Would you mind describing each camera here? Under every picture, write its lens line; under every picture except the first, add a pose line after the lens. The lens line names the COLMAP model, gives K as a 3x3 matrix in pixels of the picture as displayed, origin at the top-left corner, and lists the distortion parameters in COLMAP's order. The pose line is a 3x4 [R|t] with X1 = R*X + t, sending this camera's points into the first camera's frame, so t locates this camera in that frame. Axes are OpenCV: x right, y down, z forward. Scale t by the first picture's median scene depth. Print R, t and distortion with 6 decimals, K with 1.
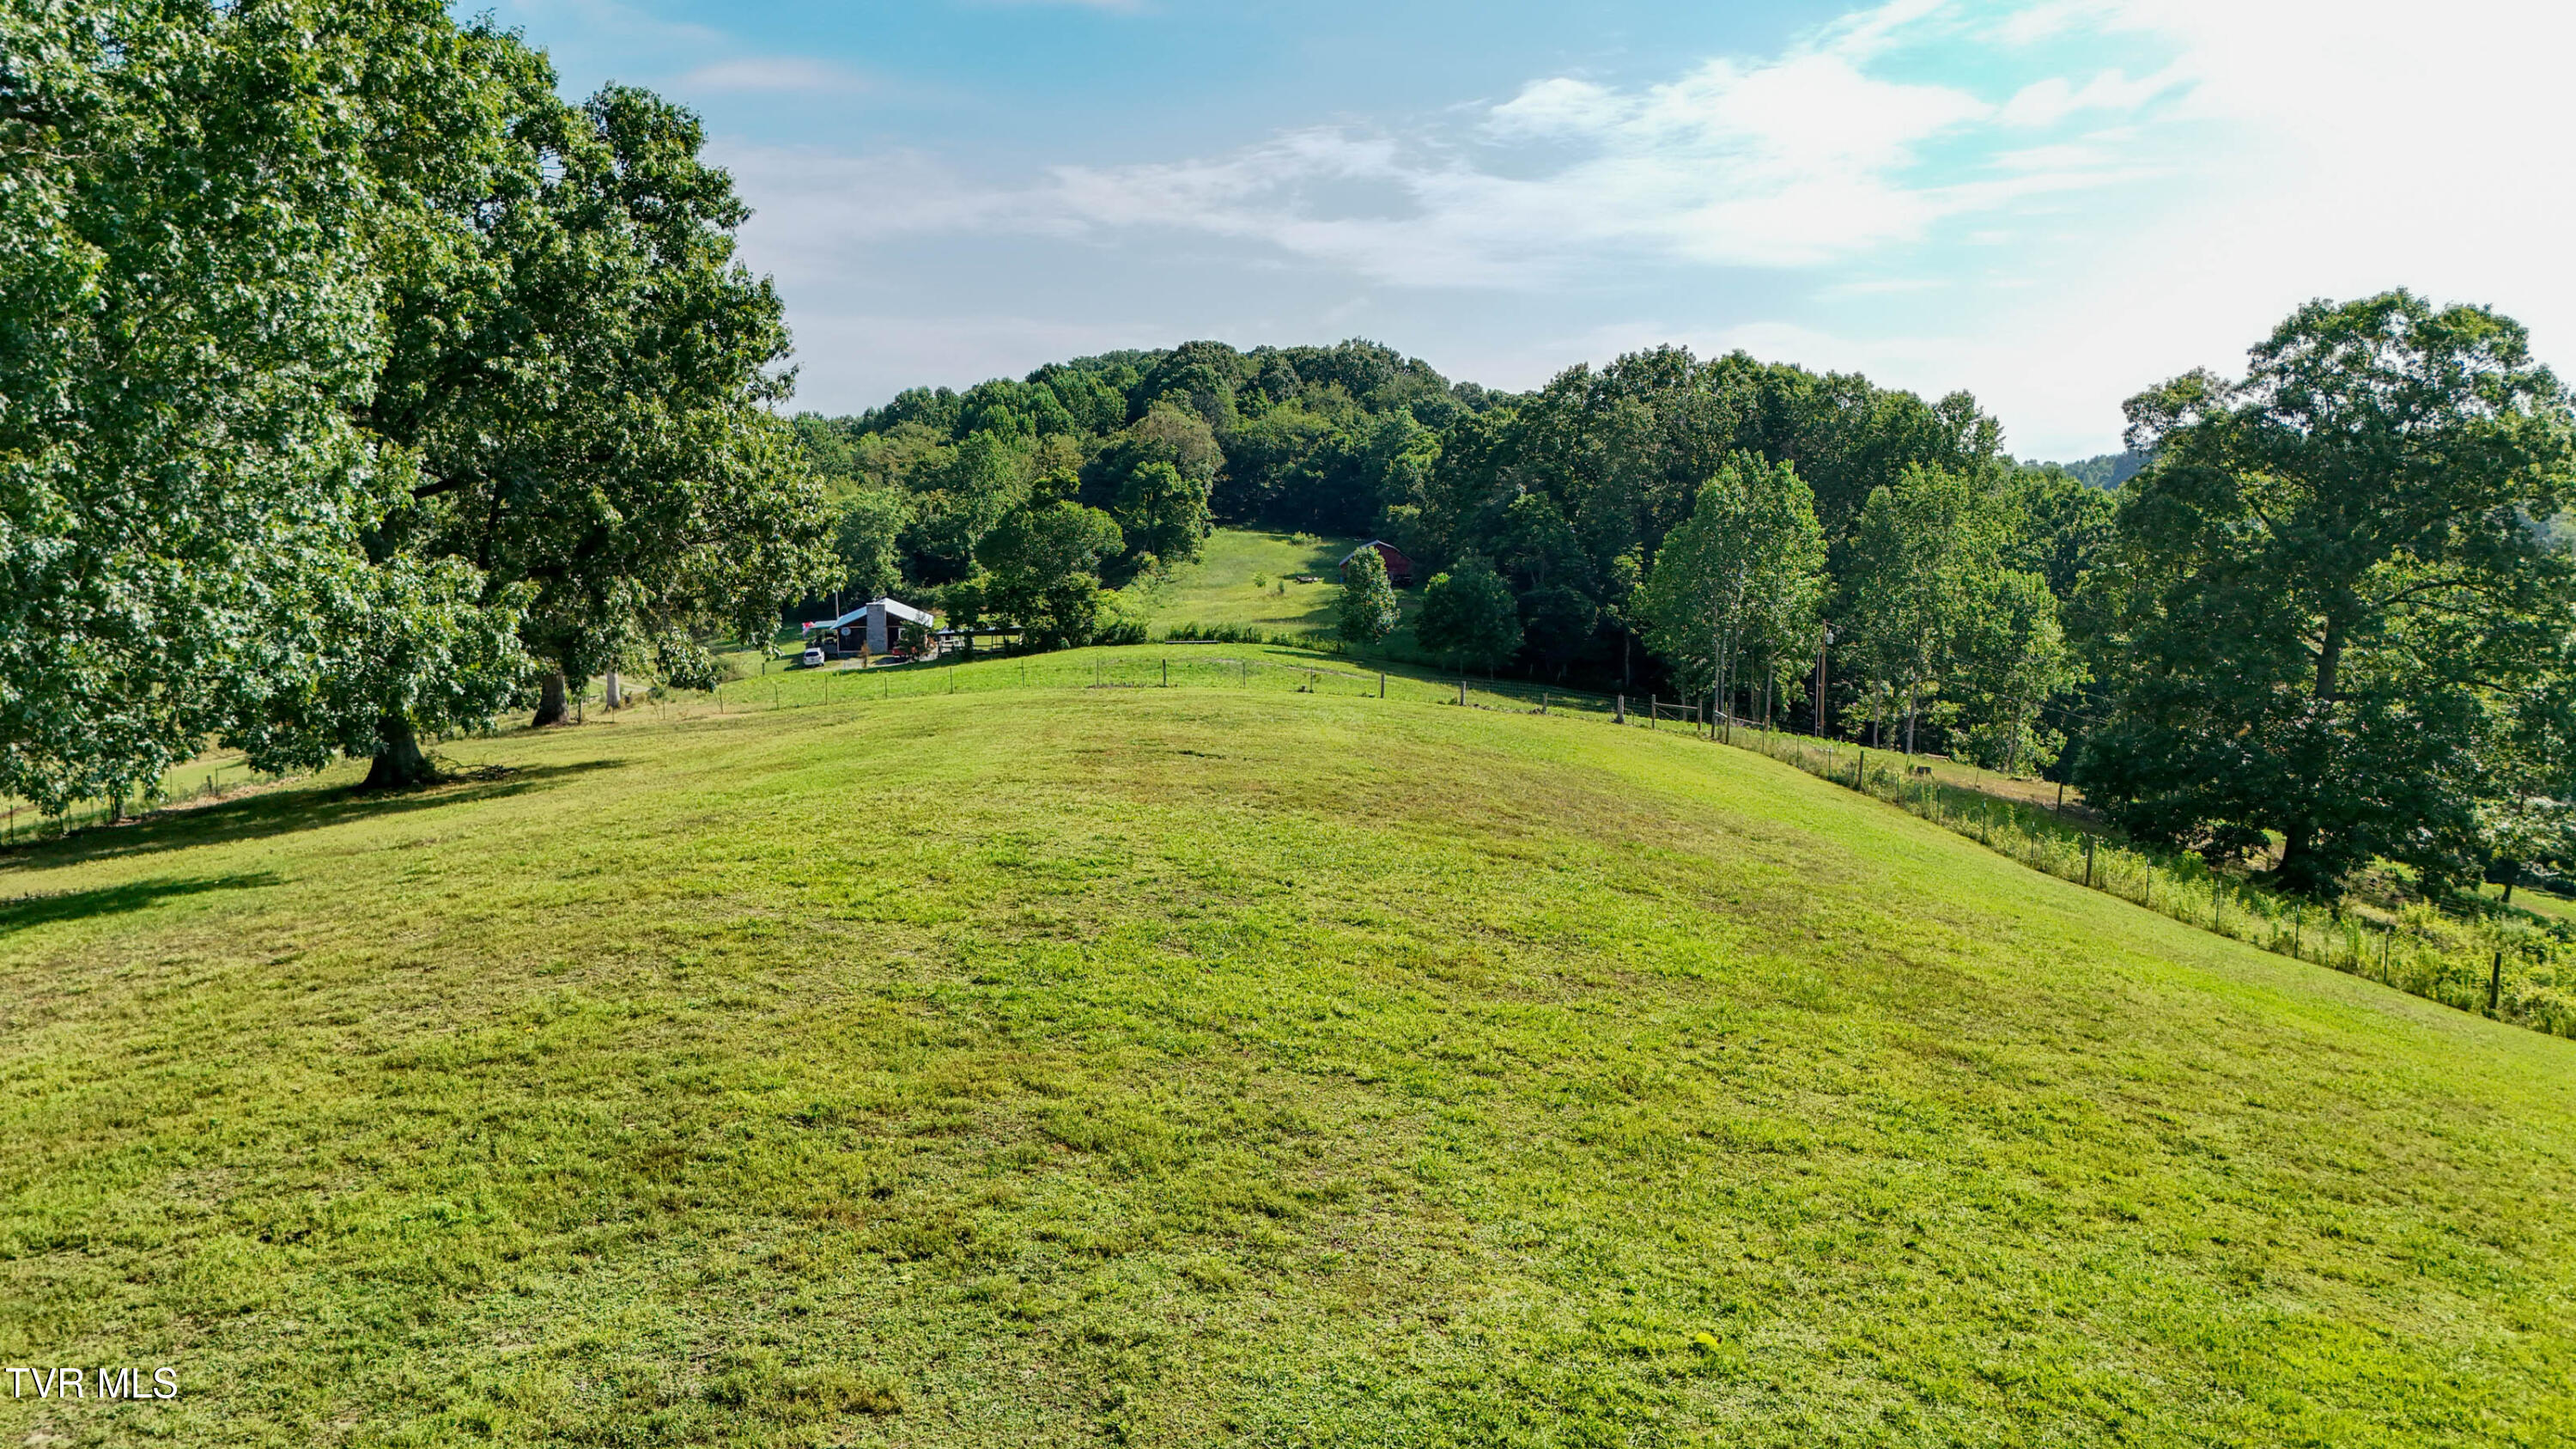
lens RADIAL K [[1883.3, 0, 1284.0], [0, 1883.3, 718.6], [0, 0, 1]] dist [0.085060, -0.084737]
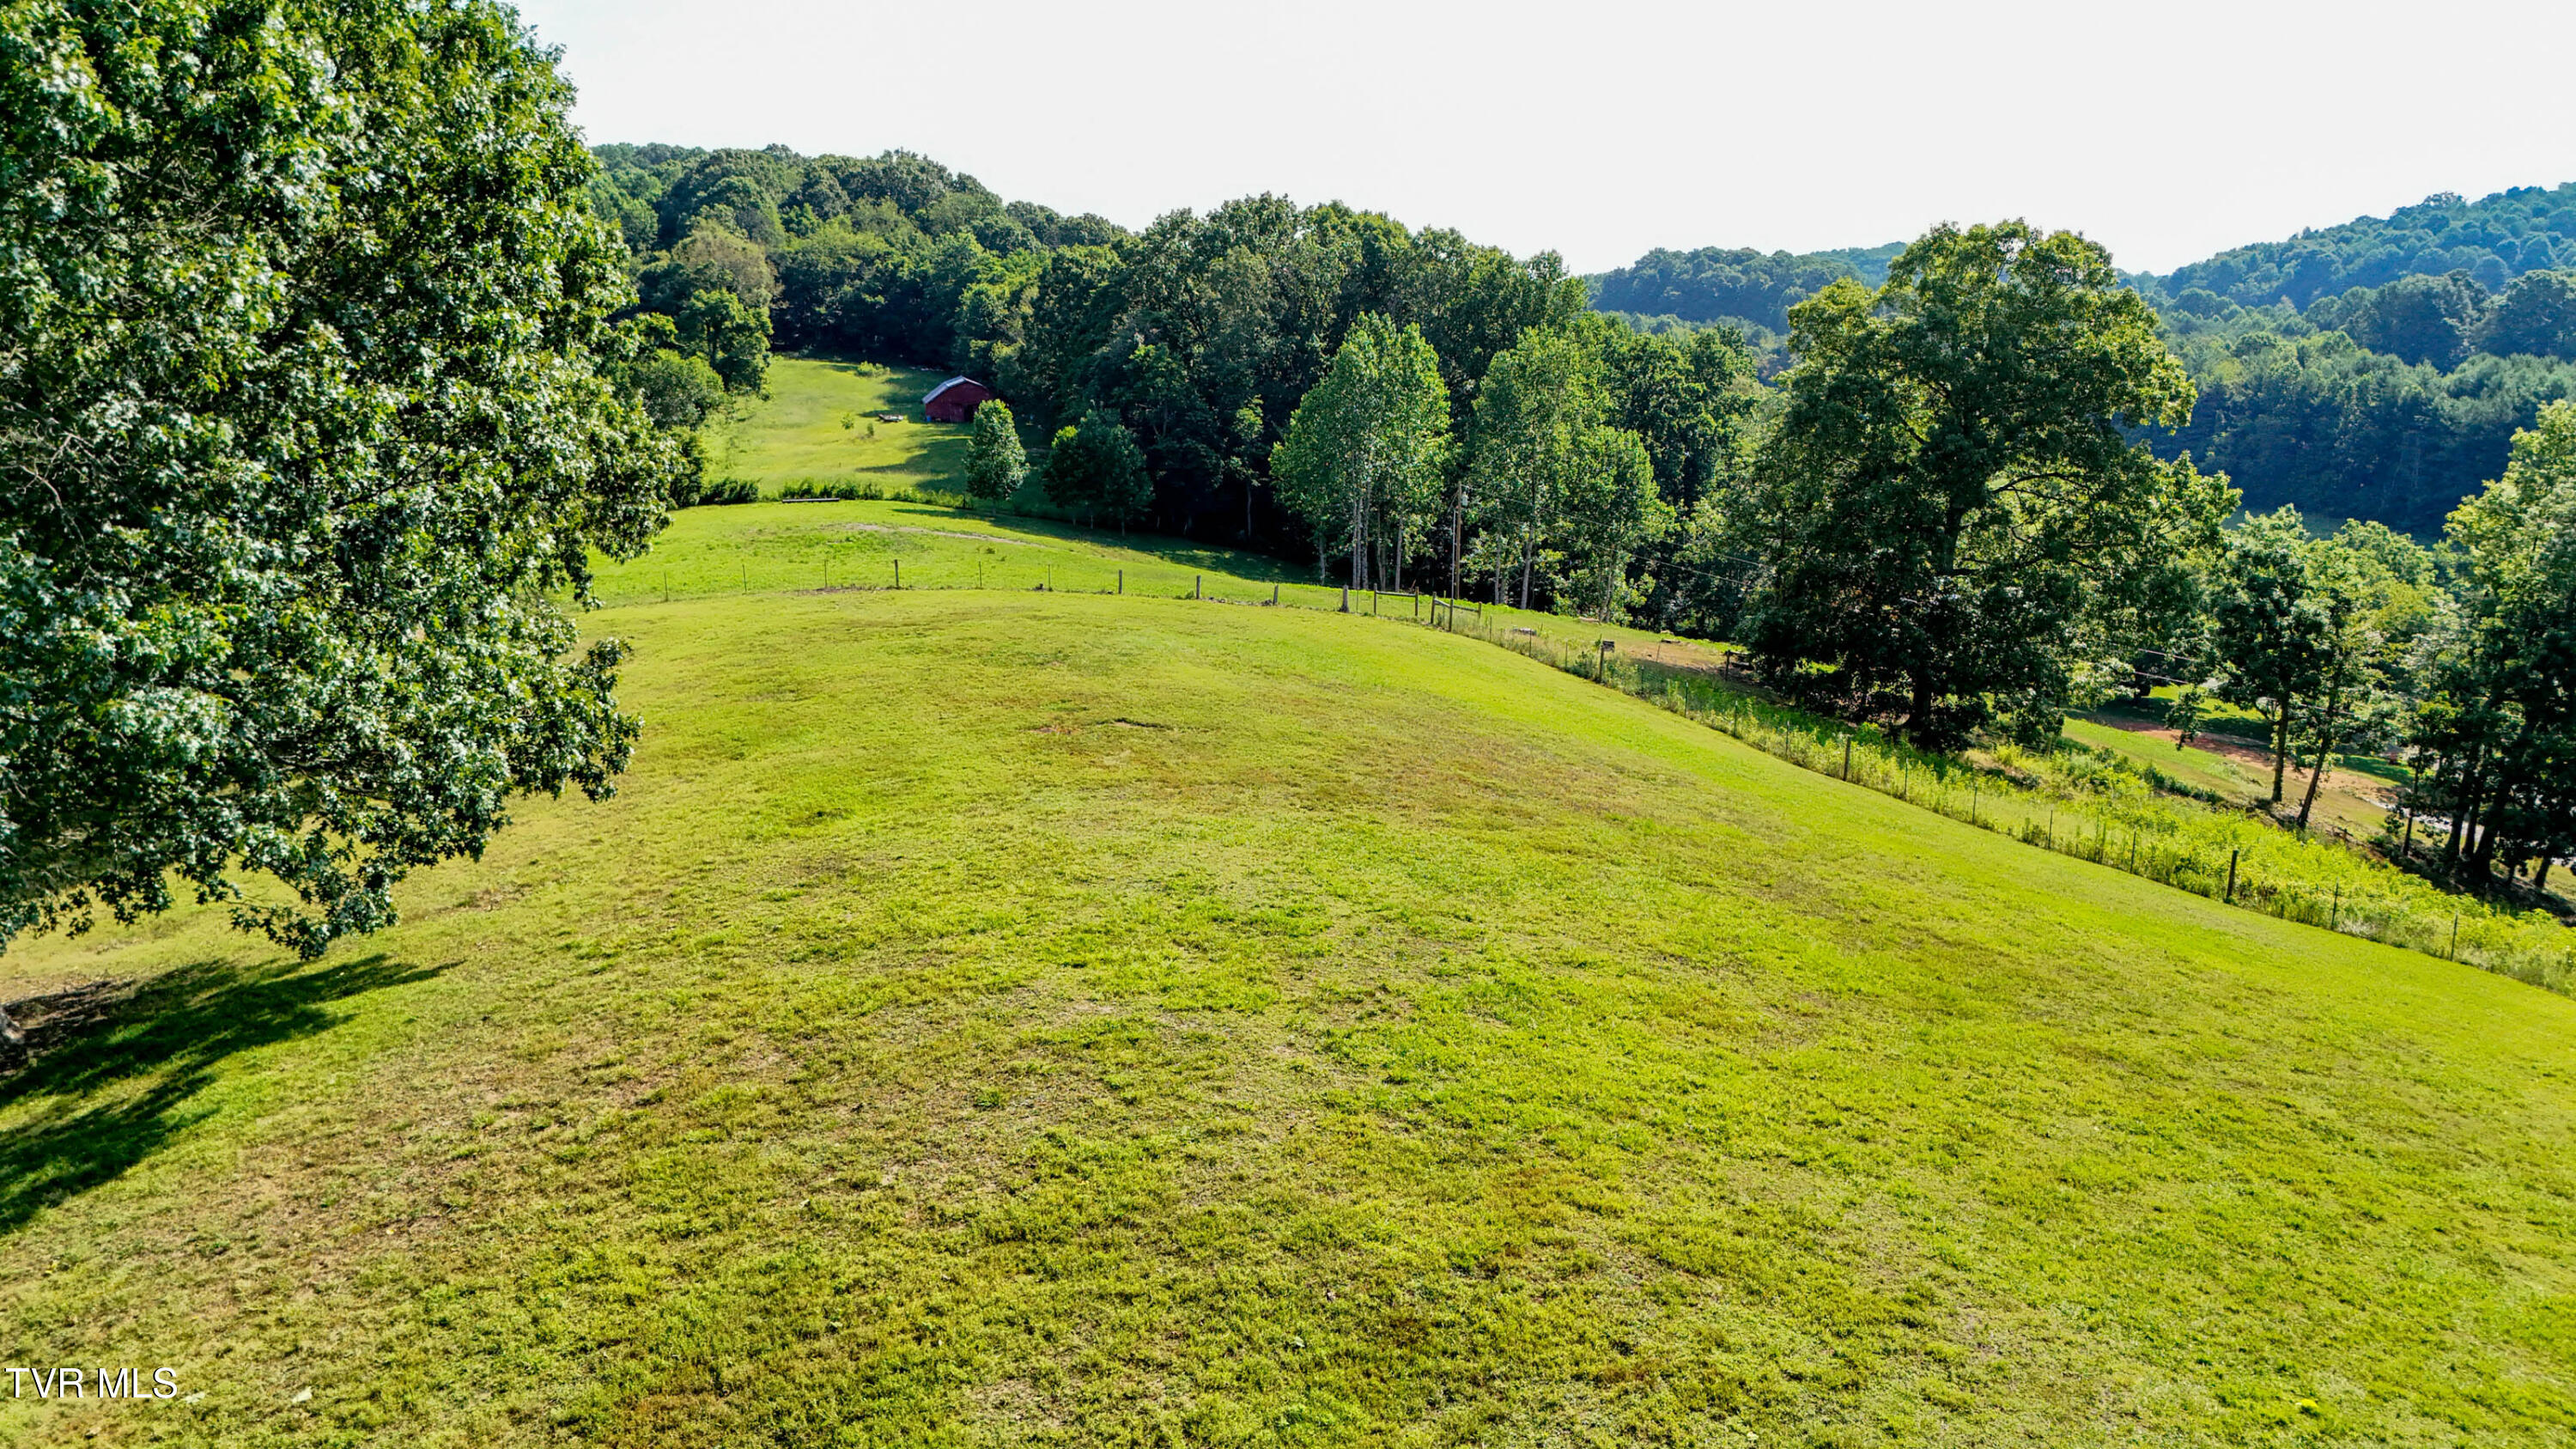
lens RADIAL K [[1883.3, 0, 1290.2], [0, 1883.3, 723.4], [0, 0, 1]] dist [0.085060, -0.084737]
pose [[0.966192, -0.049200, 0.253087, -0.064366], [0.022690, 0.994041, 0.106621, -0.025654], [-0.256824, -0.097274, 0.961550, -0.004625]]
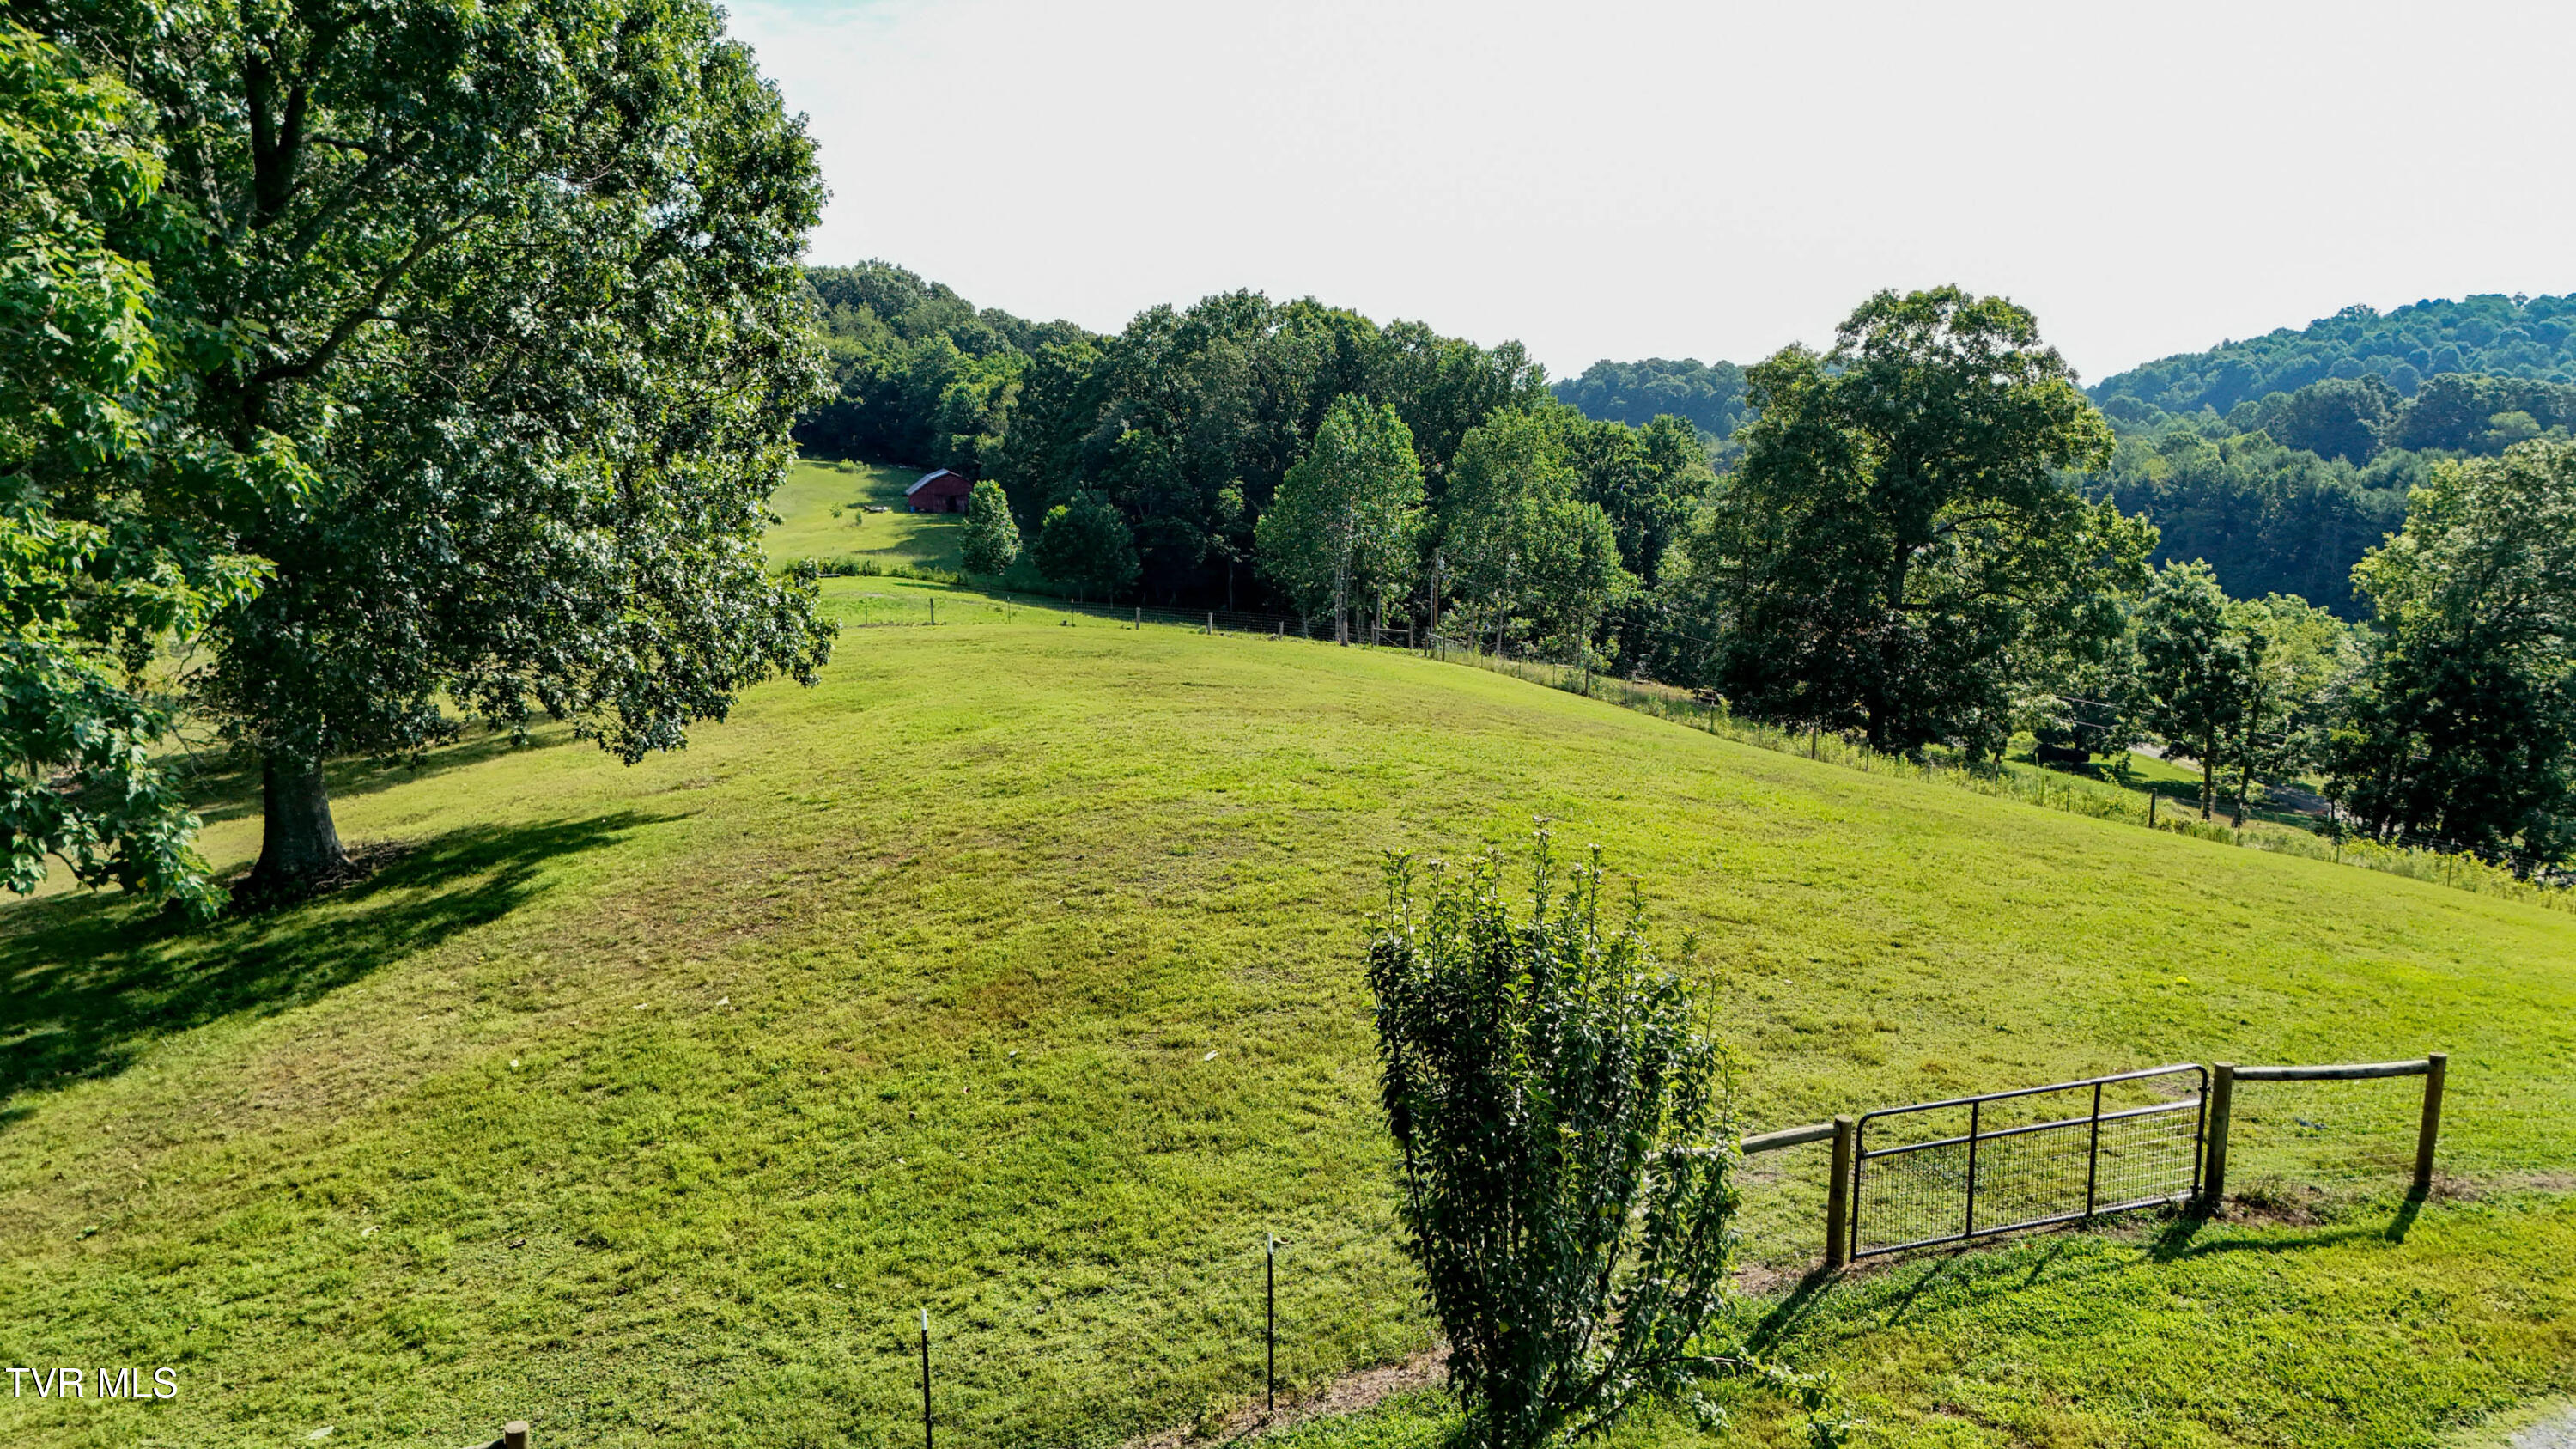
lens RADIAL K [[1883.3, 0, 1284.9], [0, 1883.3, 727.7], [0, 0, 1]] dist [0.085060, -0.084737]
pose [[0.959921, -0.041501, 0.277180, -0.092551], [0.028686, 0.998331, 0.050131, -0.003385], [-0.278798, -0.040171, 0.959509, -0.043417]]
